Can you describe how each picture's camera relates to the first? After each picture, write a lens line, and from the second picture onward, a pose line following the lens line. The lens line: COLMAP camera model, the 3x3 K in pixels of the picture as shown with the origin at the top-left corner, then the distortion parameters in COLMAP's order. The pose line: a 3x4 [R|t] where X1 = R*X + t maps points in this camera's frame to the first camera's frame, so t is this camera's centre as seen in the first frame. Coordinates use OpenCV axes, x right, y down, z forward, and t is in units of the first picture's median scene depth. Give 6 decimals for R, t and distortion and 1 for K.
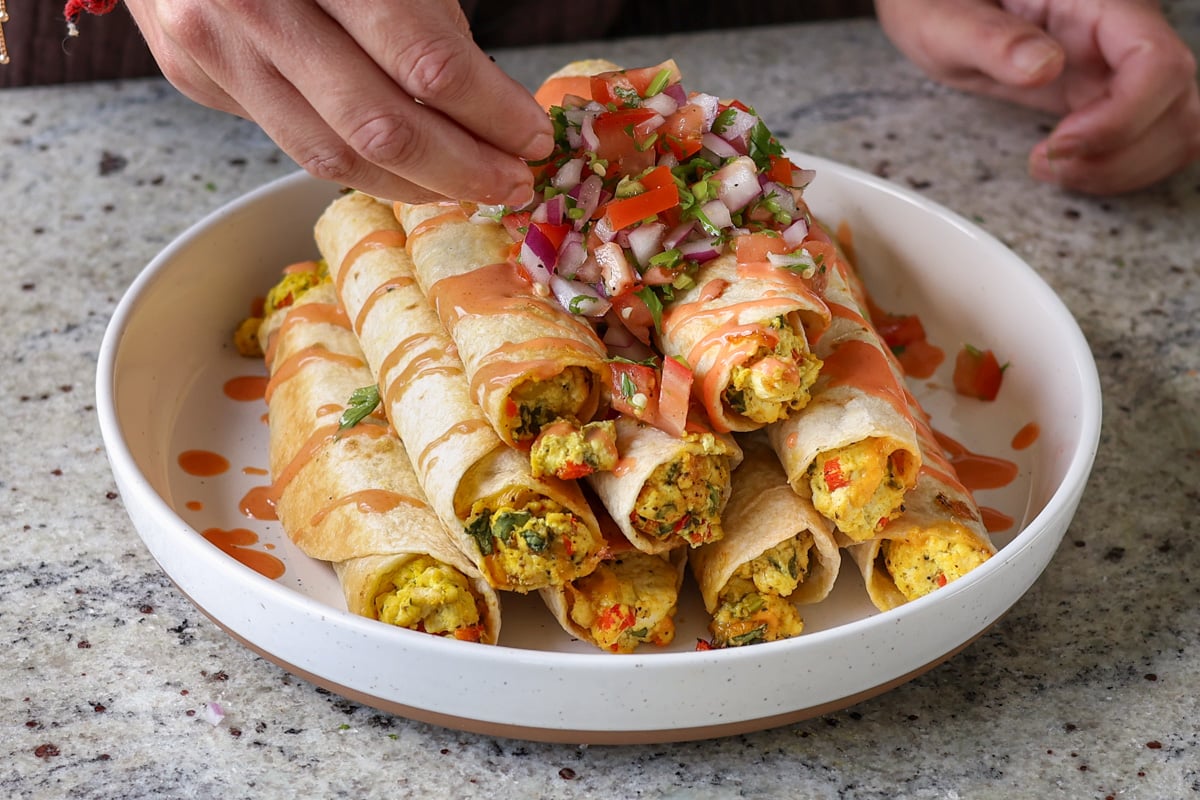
lens RADIAL K [[3002.9, 0, 600.0], [0, 3002.9, 400.0], [0, 0, 1]] dist [0.049499, -0.692179]
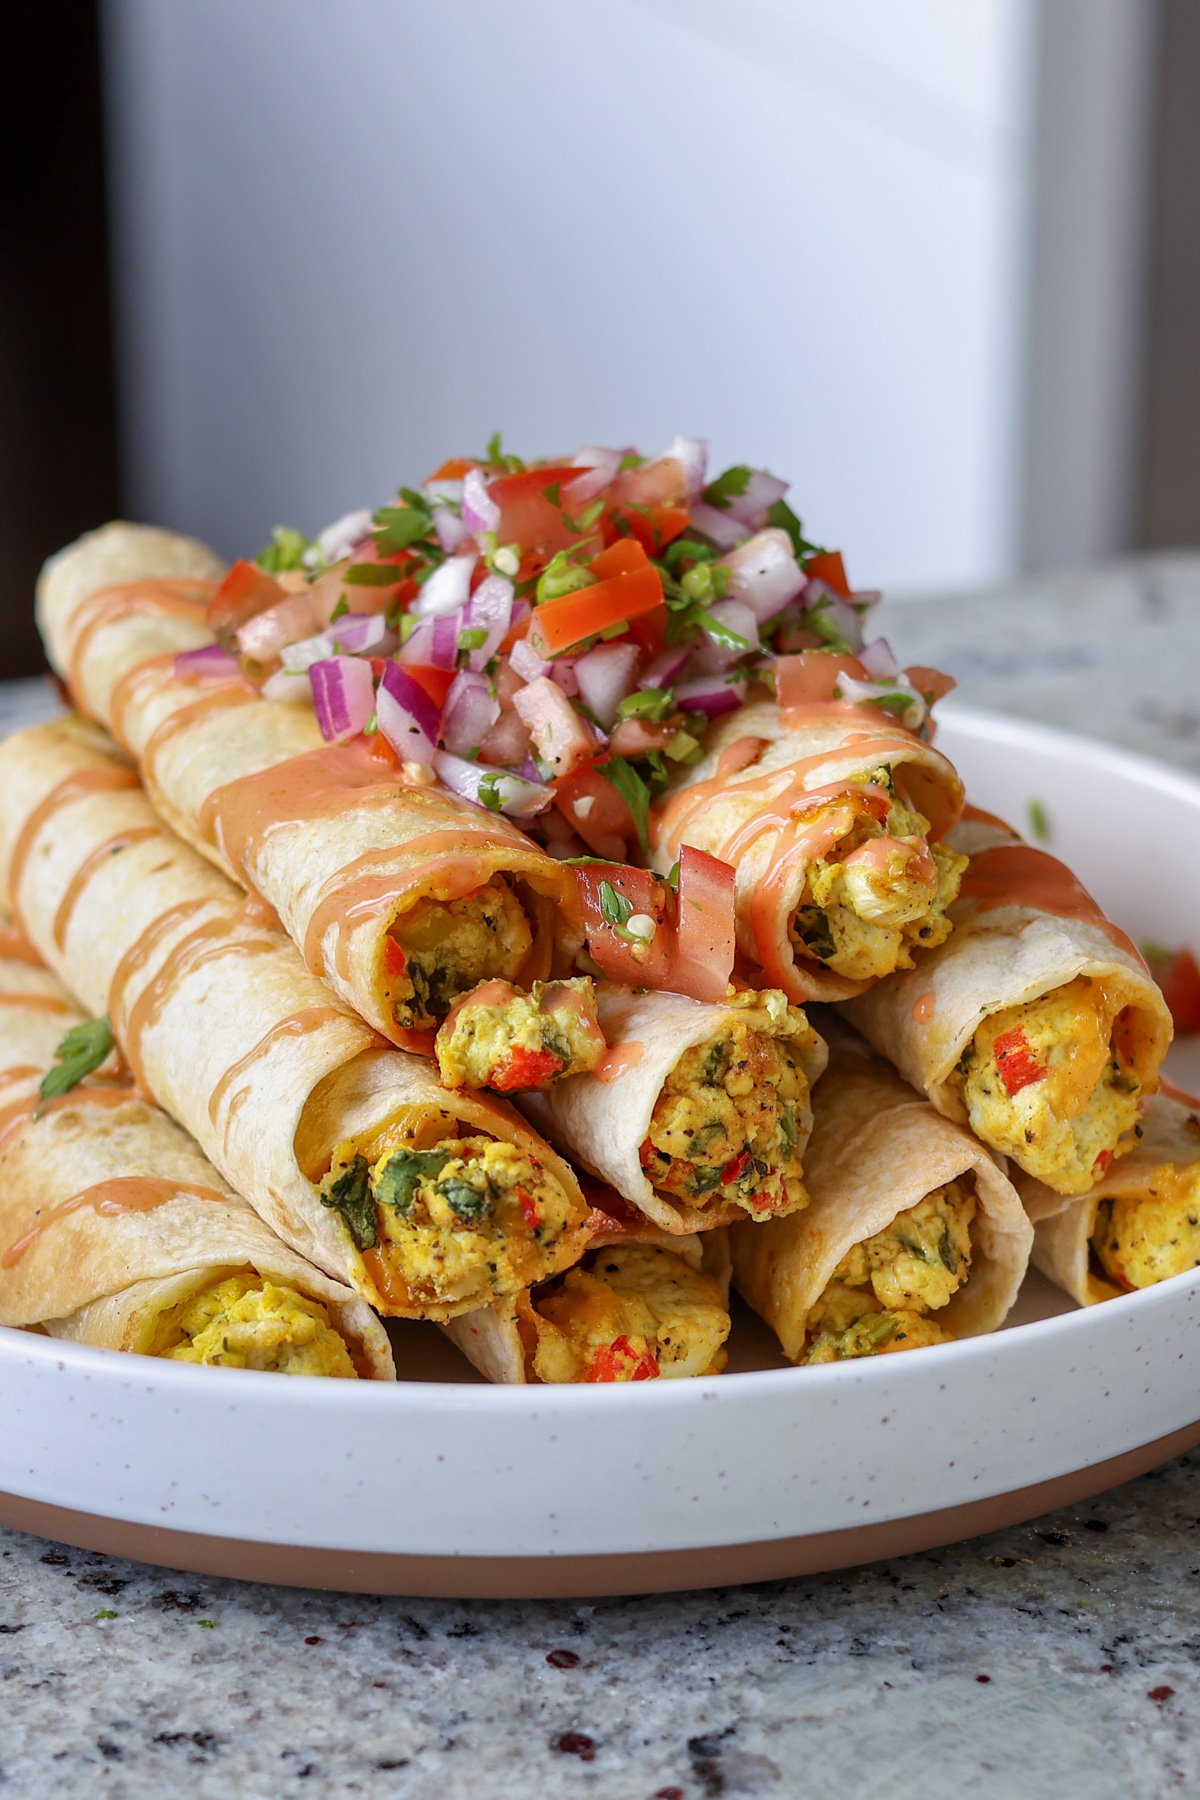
lens RADIAL K [[4504.3, 0, 600.0], [0, 4504.3, 900.0], [0, 0, 1]] dist [0.049499, -0.692179]
pose [[0.995112, -0.069672, 0.069983, -0.046758], [0.077817, 0.989554, -0.121358, 0.087286], [-0.060797, 0.126210, 0.990139, 0.229474]]
